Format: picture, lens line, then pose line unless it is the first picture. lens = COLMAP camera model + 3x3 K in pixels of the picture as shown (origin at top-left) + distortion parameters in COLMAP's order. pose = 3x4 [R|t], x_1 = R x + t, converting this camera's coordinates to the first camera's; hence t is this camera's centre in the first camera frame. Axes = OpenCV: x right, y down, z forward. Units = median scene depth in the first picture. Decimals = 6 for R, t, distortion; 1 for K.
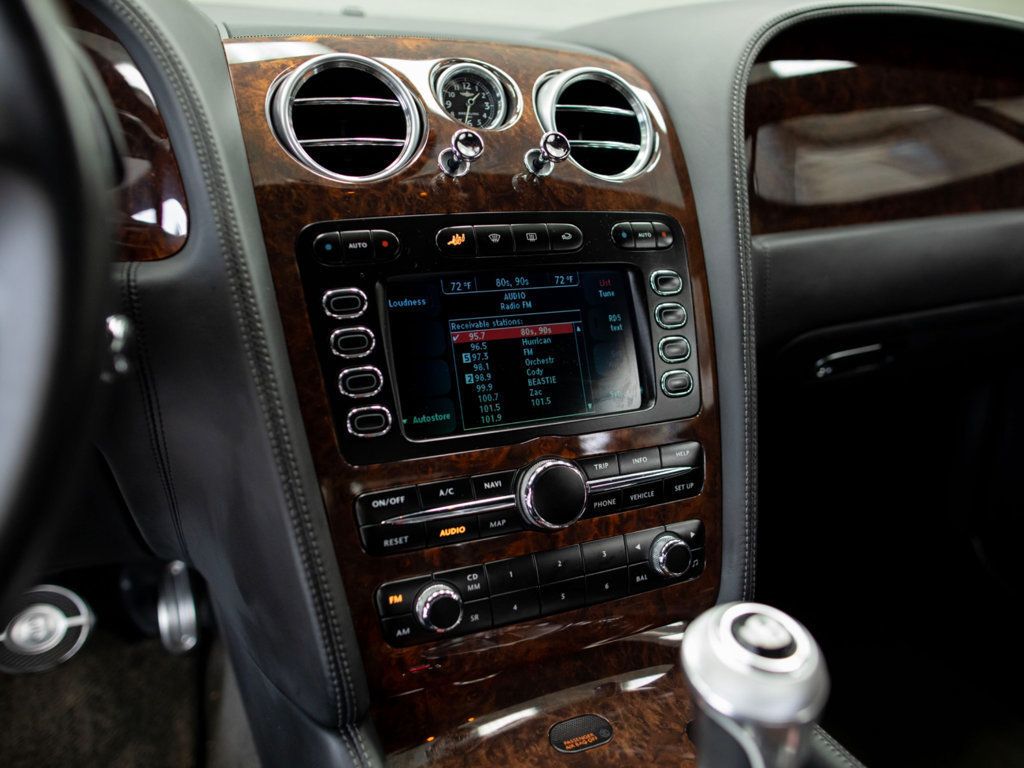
lens RADIAL K [[806.8, 0, 511.4], [0, 806.8, 397.8], [0, 0, 1]] dist [-0.051927, 0.003748]
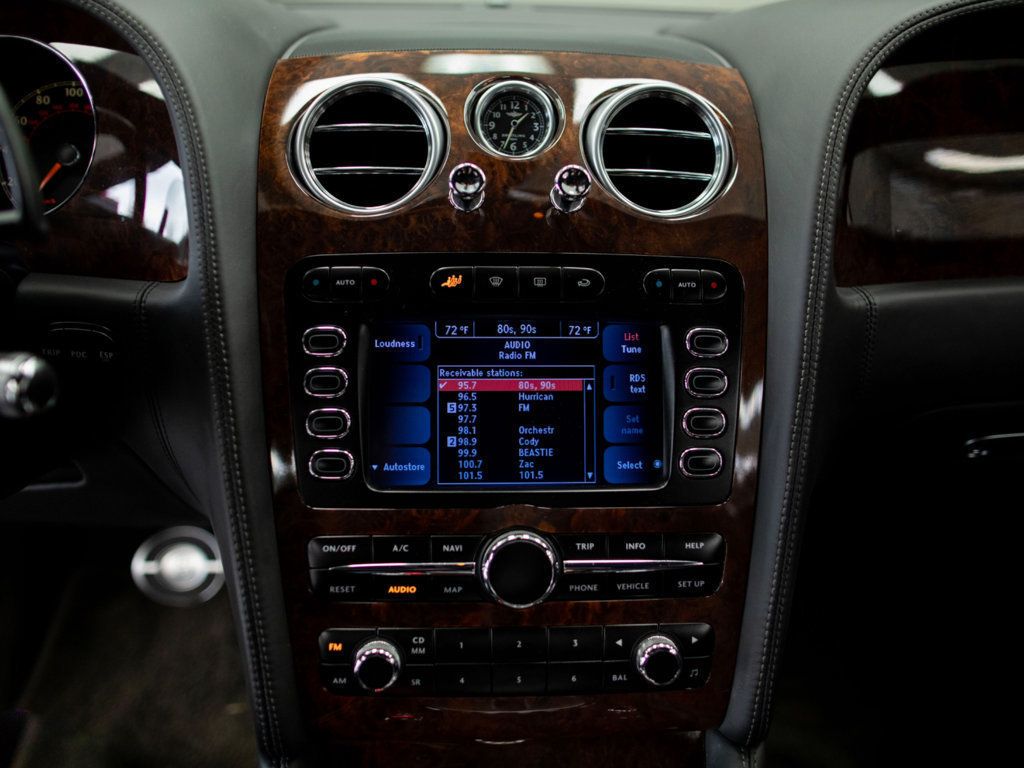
lens RADIAL K [[807.5, 0, 533.8], [0, 807.5, 383.9], [0, 0, 1]] dist [-0.037101, 0.006875]
pose [[0.932669, 0.125935, -0.338036, 0.342321], [-0.112602, 0.991896, 0.058852, -0.140937], [0.342708, -0.016826, 0.939291, 0.150383]]
